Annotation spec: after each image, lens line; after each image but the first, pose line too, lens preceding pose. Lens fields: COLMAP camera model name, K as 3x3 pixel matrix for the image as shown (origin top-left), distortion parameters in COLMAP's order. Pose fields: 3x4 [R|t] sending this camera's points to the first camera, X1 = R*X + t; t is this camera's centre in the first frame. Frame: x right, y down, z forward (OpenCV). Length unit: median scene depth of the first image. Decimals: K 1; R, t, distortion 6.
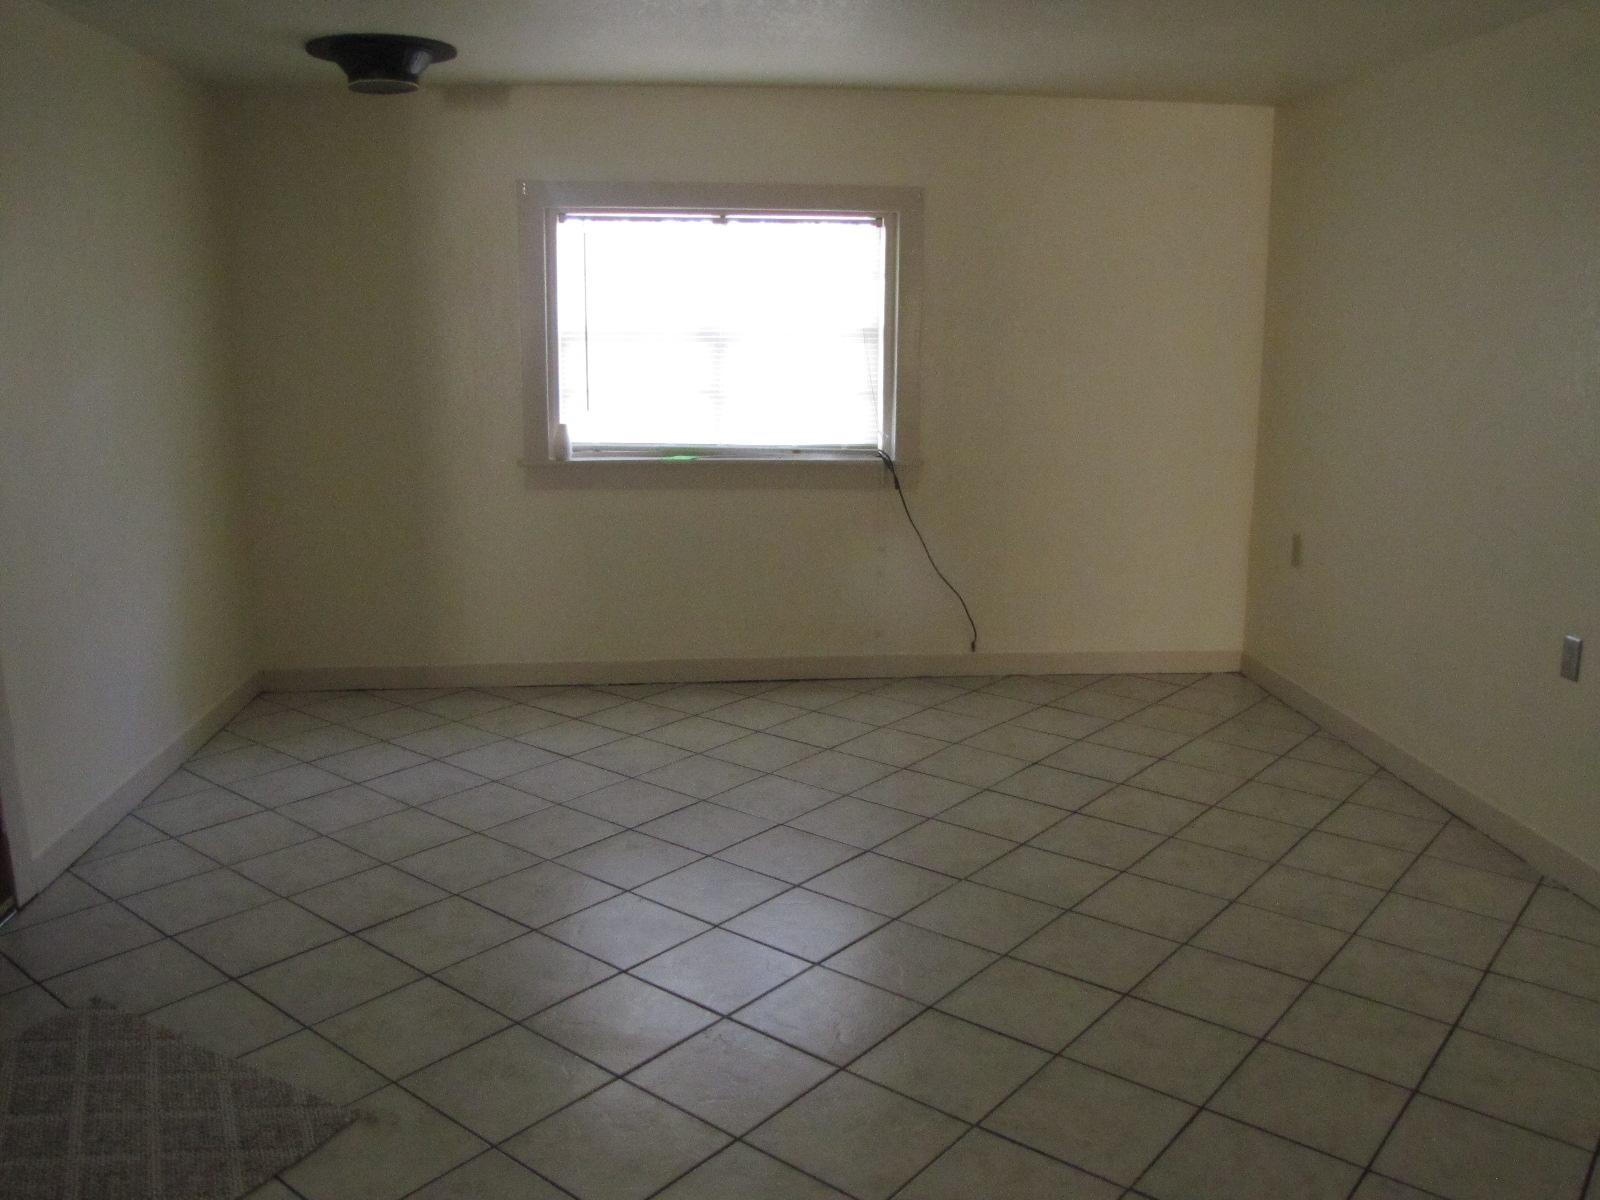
lens RADIAL K [[1342.2, 0, 801.2], [0, 1342.2, 599.9], [0, 0, 1]] dist [-0.076656, -0.002731]
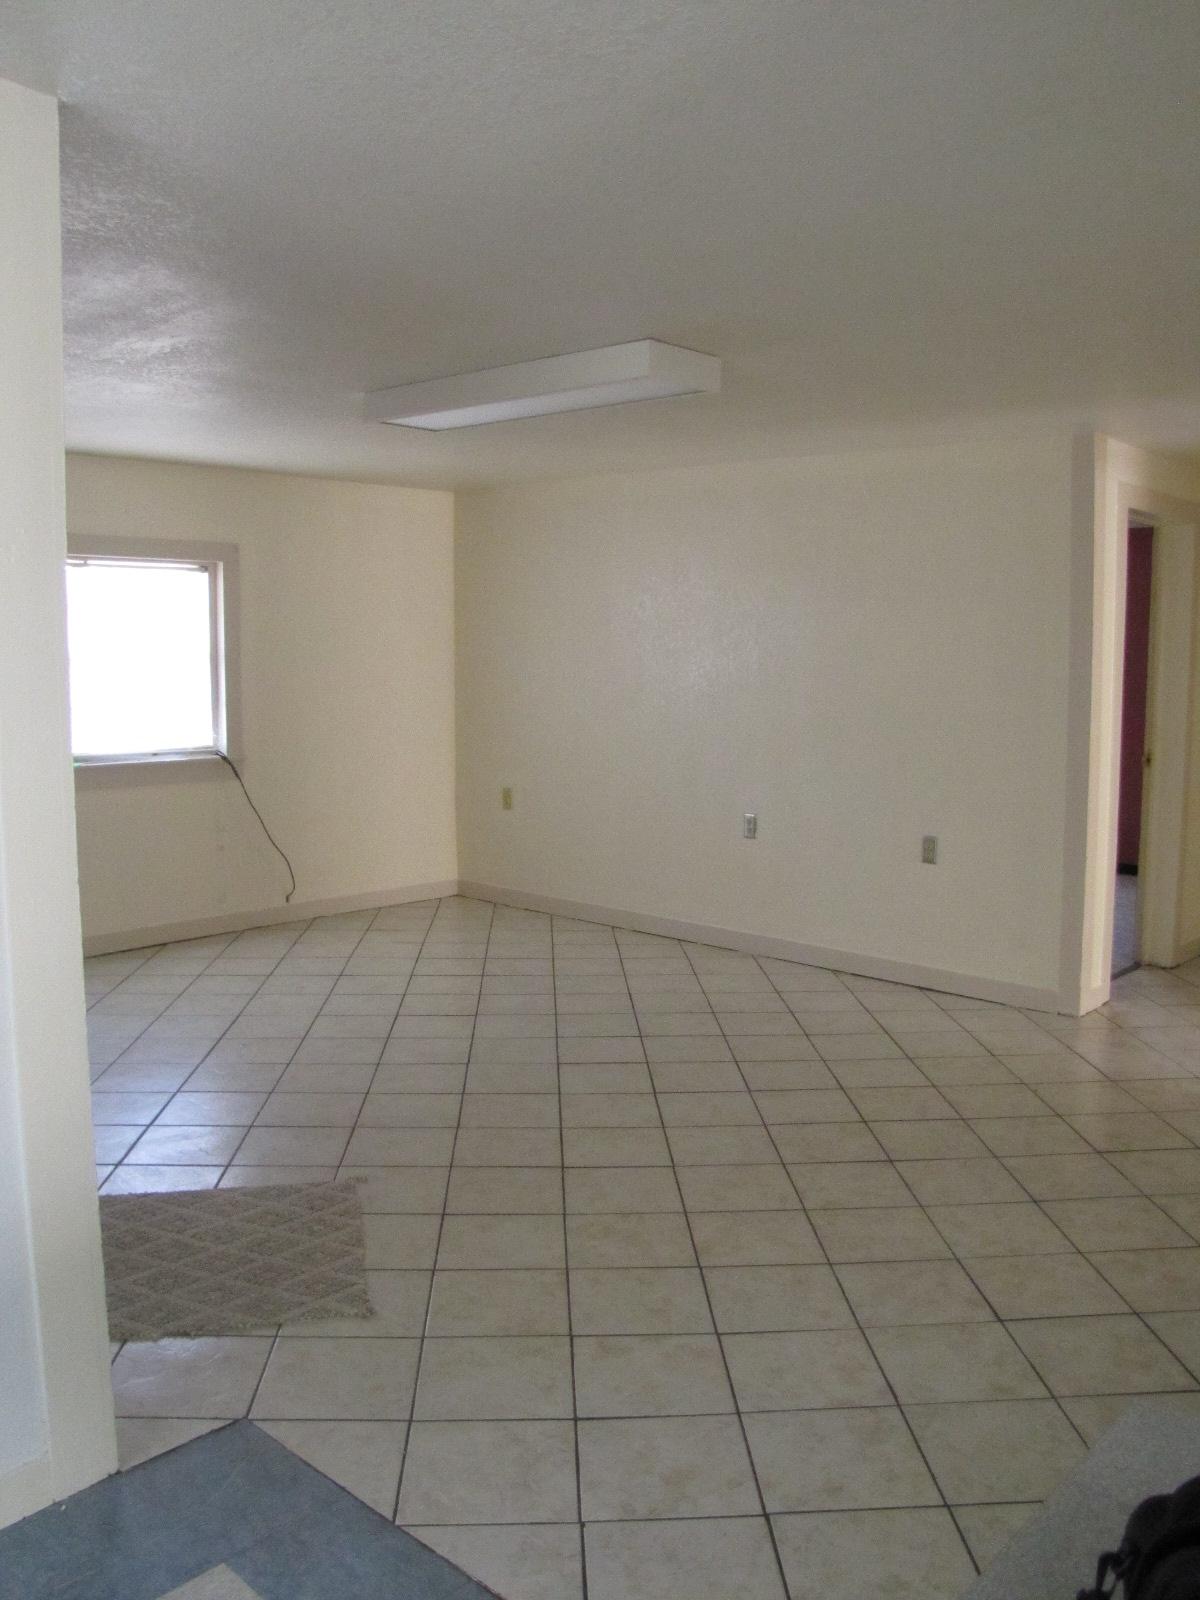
lens RADIAL K [[1342.2, 0, 599.2], [0, 1342.2, 798.2], [0, 0, 1]] dist [-0.076656, -0.002731]
pose [[0.751999, -0.082960, 0.653923, -0.493623], [0.139782, 0.989556, -0.035207, 0.027307], [-0.644173, 0.117882, 0.755741, -0.164660]]
